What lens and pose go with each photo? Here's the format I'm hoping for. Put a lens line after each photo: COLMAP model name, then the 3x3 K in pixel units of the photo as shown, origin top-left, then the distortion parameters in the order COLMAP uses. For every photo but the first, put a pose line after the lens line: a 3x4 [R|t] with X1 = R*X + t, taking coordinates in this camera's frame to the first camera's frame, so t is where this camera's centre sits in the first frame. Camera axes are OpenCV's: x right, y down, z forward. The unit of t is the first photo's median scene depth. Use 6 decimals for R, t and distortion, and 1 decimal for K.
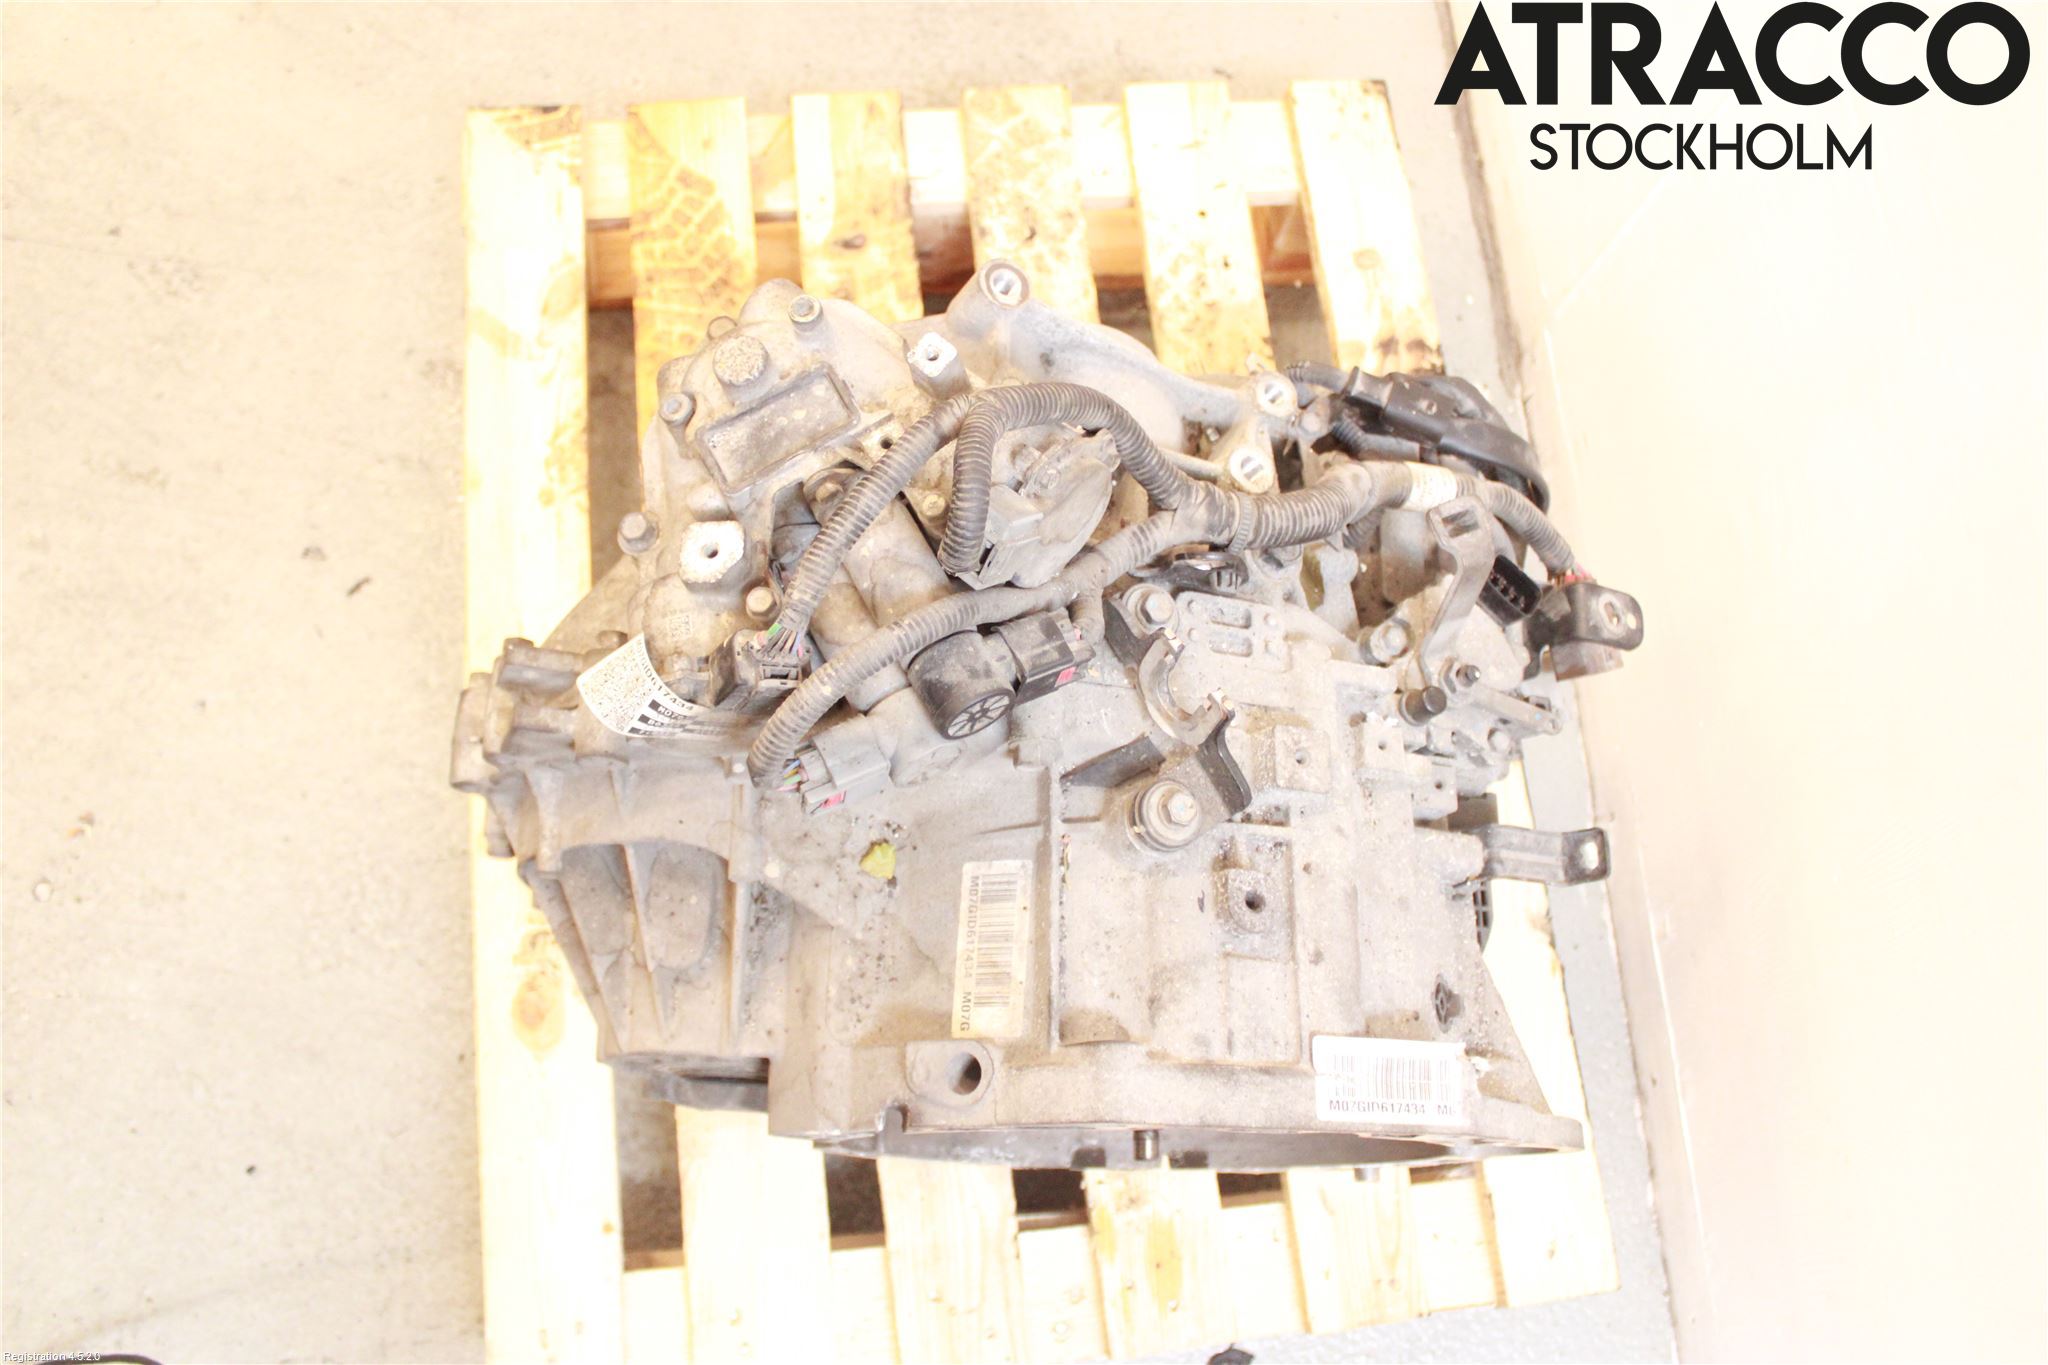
lens RADIAL K [[1698.8, 0, 1016.9], [0, 1698.8, 676.5], [0, 0, 1]] dist [-0.066265, -0.000252]
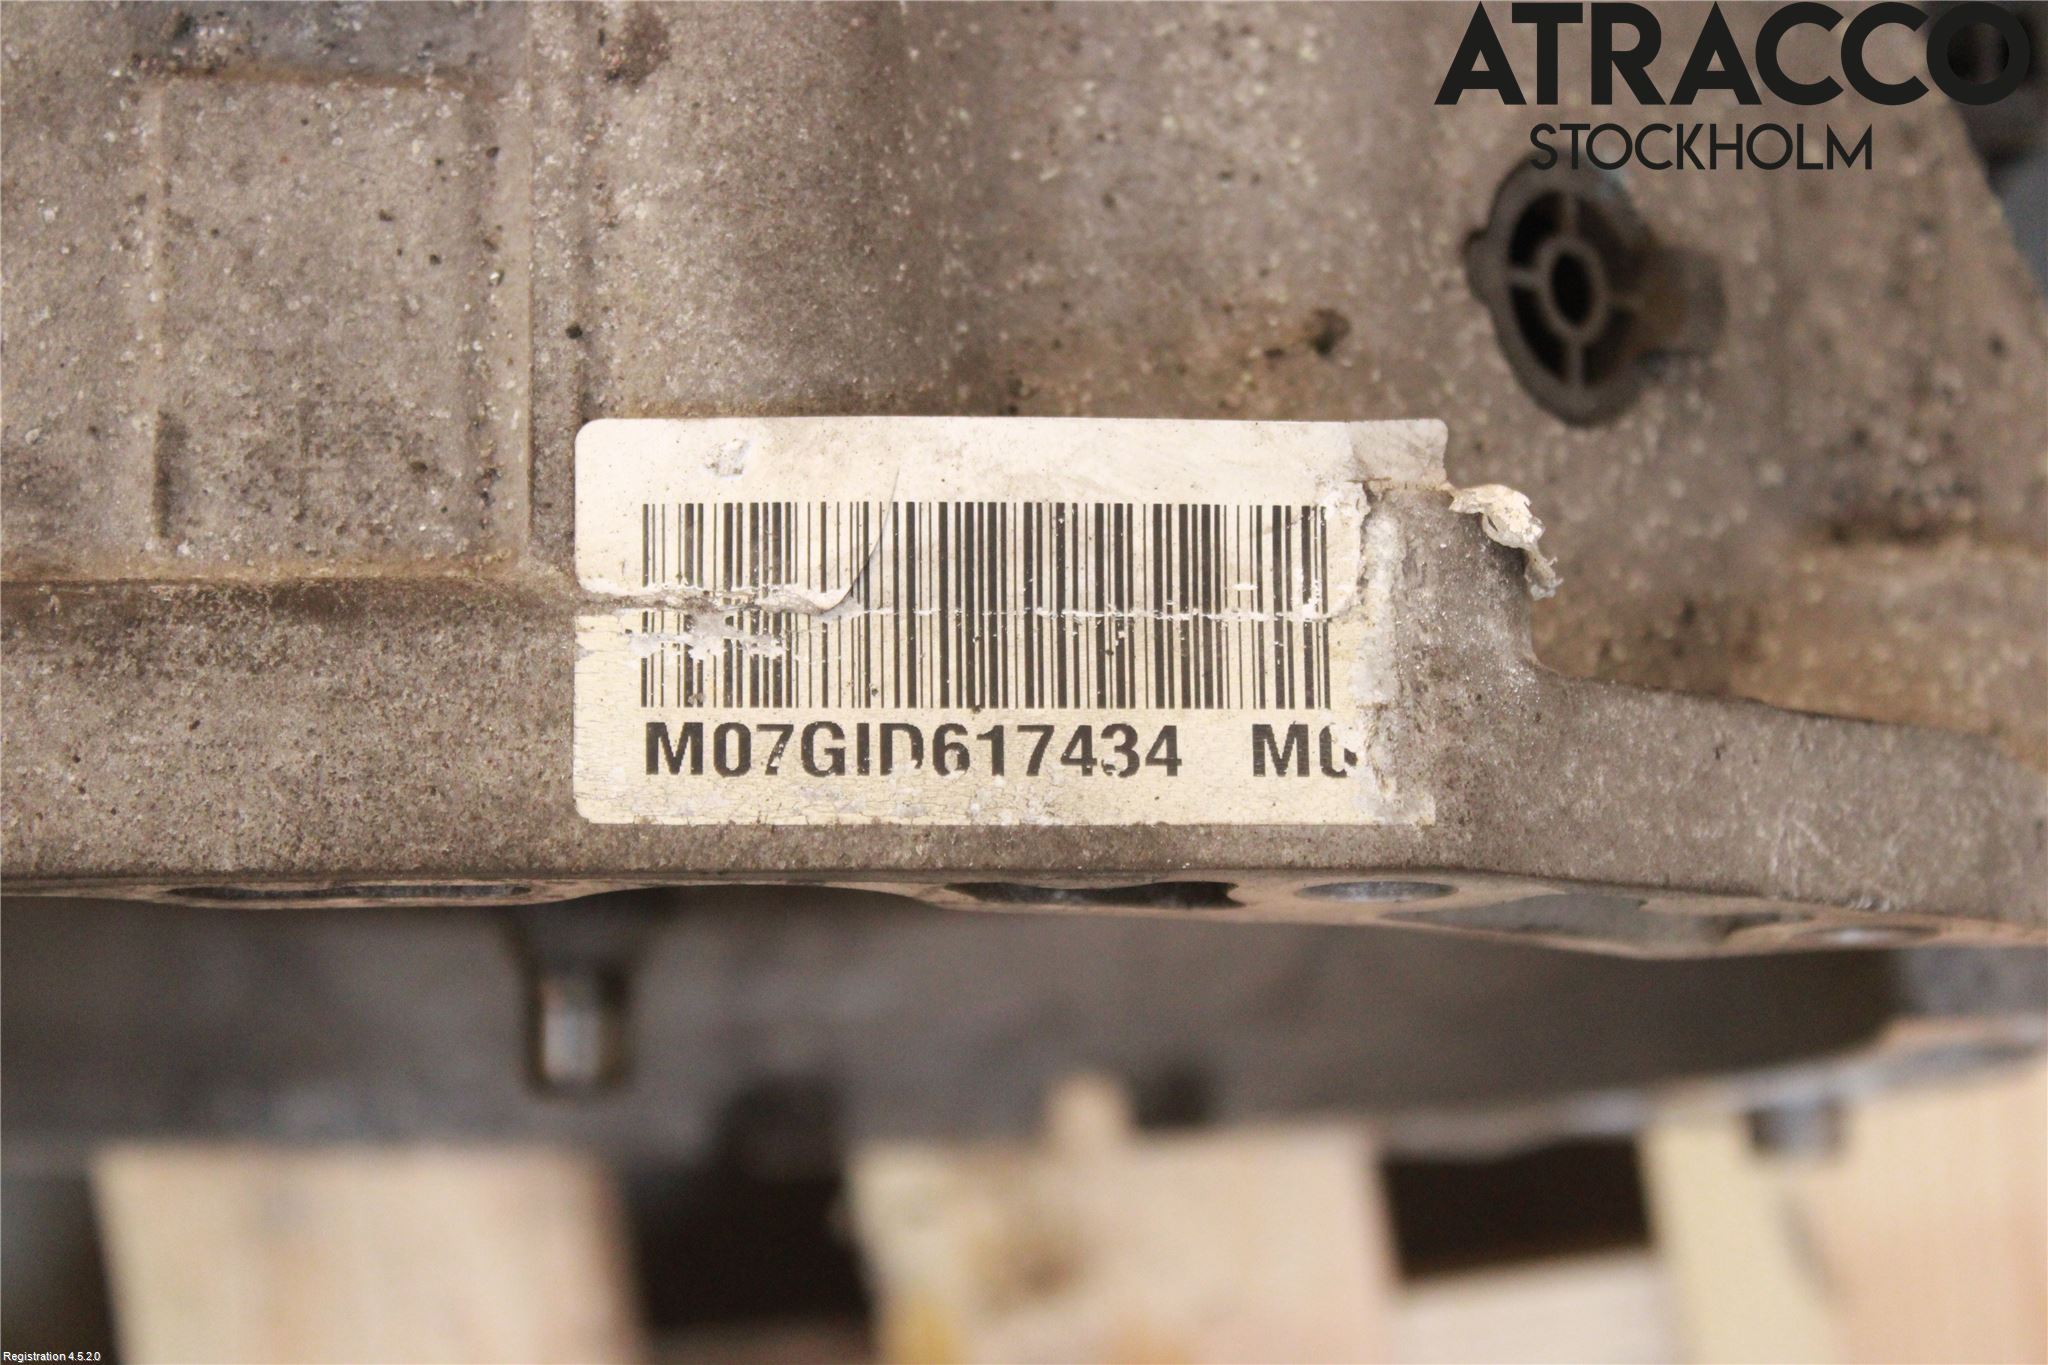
lens RADIAL K [[5301.7, 0, 1024.3], [0, 5301.7, 682.3], [0, 0, 1]] dist [-0.120023, 0.000000]
pose [[0.981895, -0.064483, -0.178115, 0.314110], [0.094638, 0.981510, 0.166377, 0.132447], [0.164093, -0.180221, 0.969842, 0.360158]]
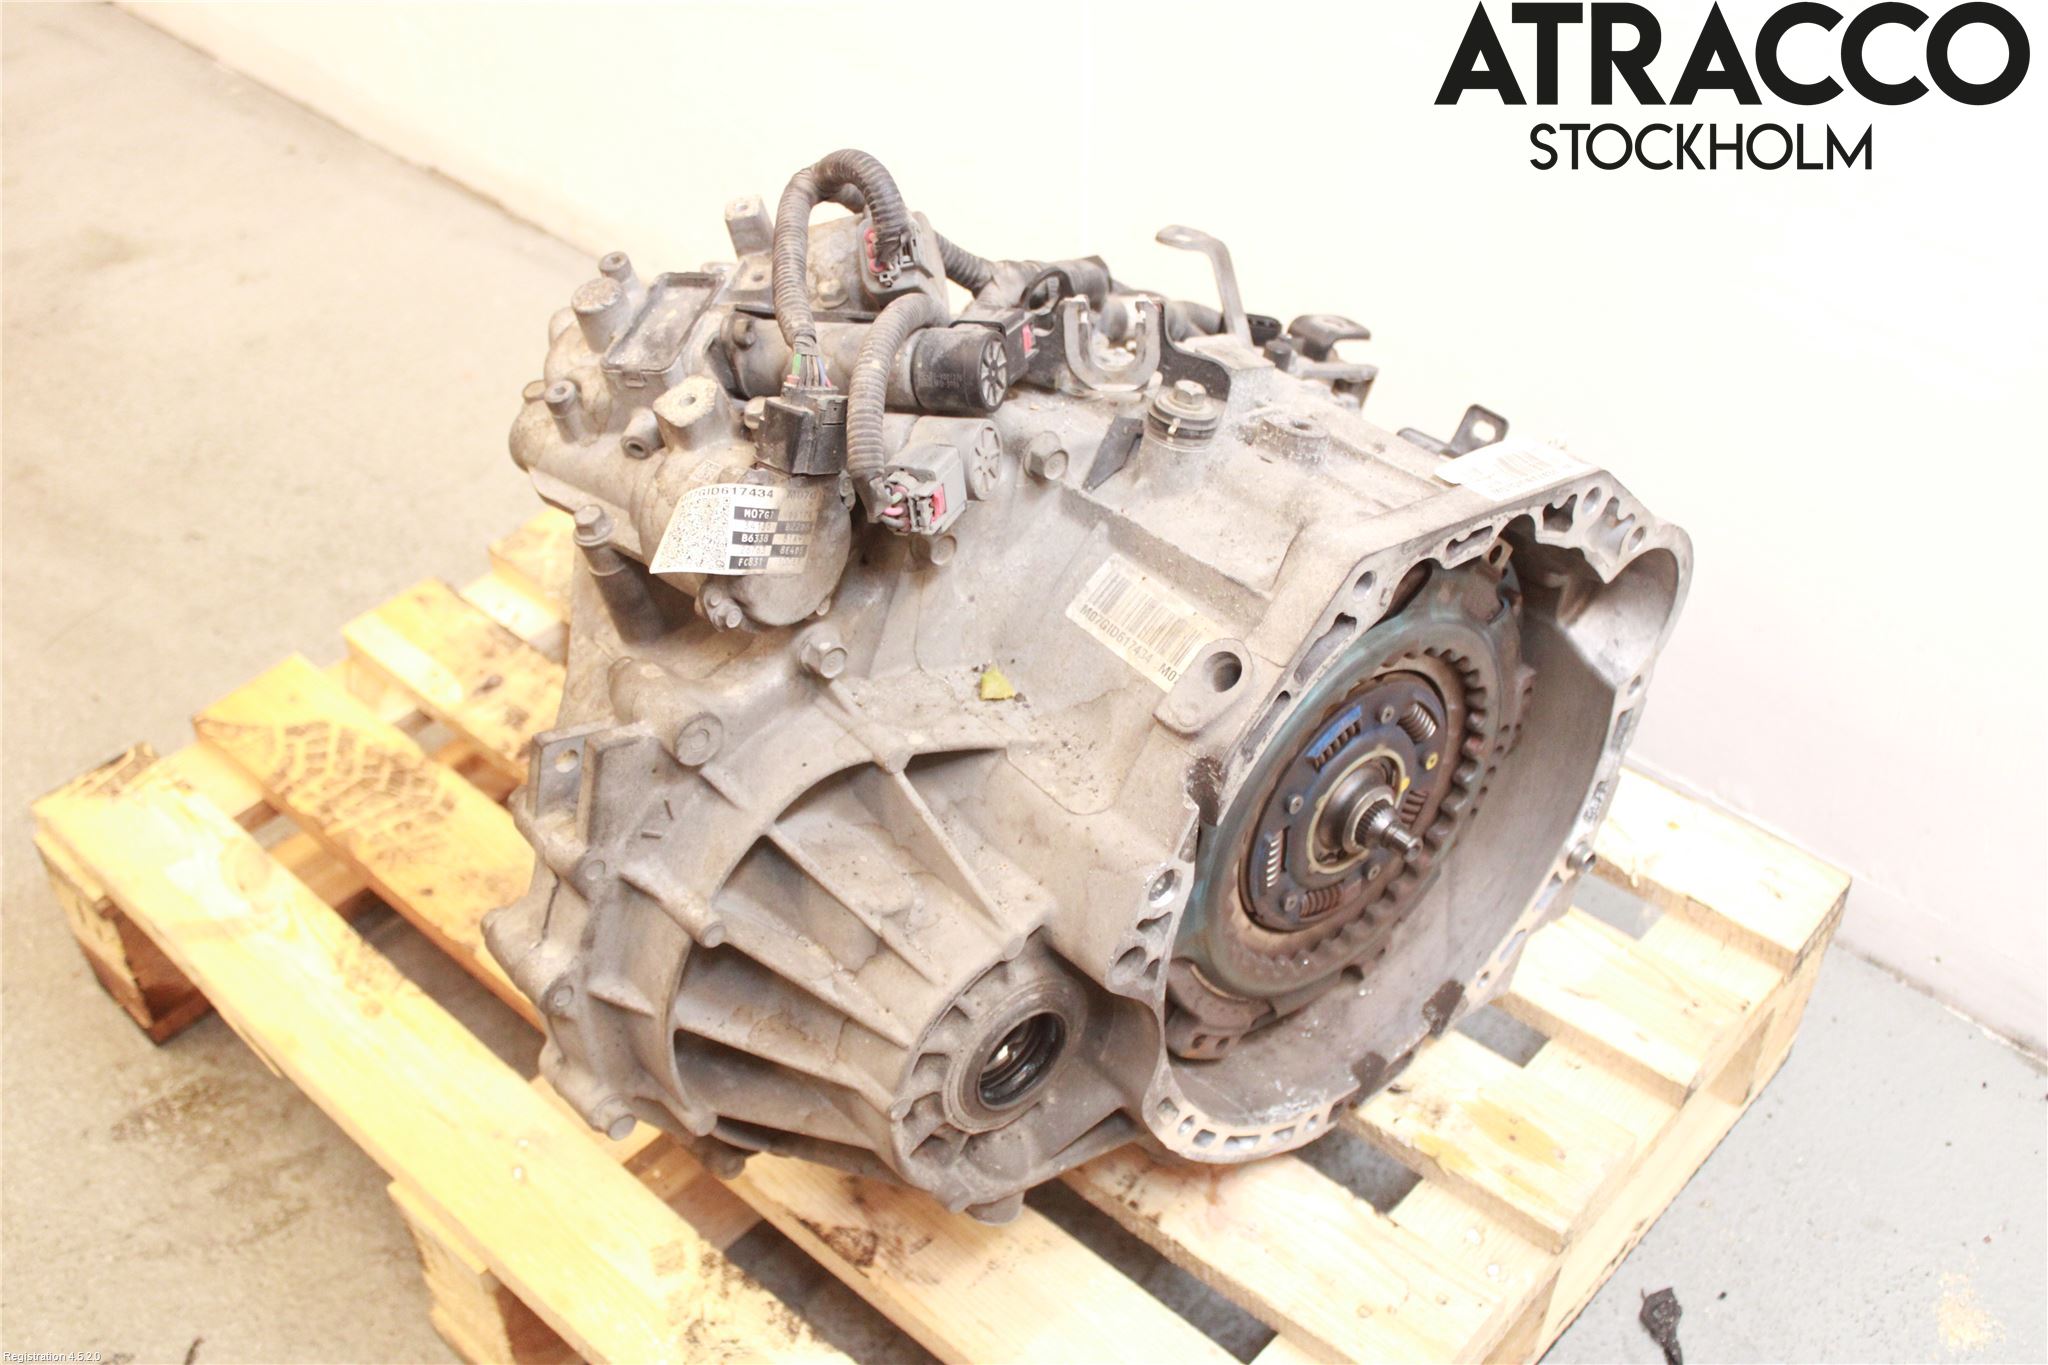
lens RADIAL K [[2045.3, 0, 1031.8], [0, 2045.3, 692.6], [0, 0, 1]] dist [-0.049216, 0.000000]
pose [[0.742294, -0.525846, 0.415313, -0.570429], [0.662705, 0.667783, -0.338952, 0.539085], [-0.099103, 0.526832, 0.844172, 0.036970]]
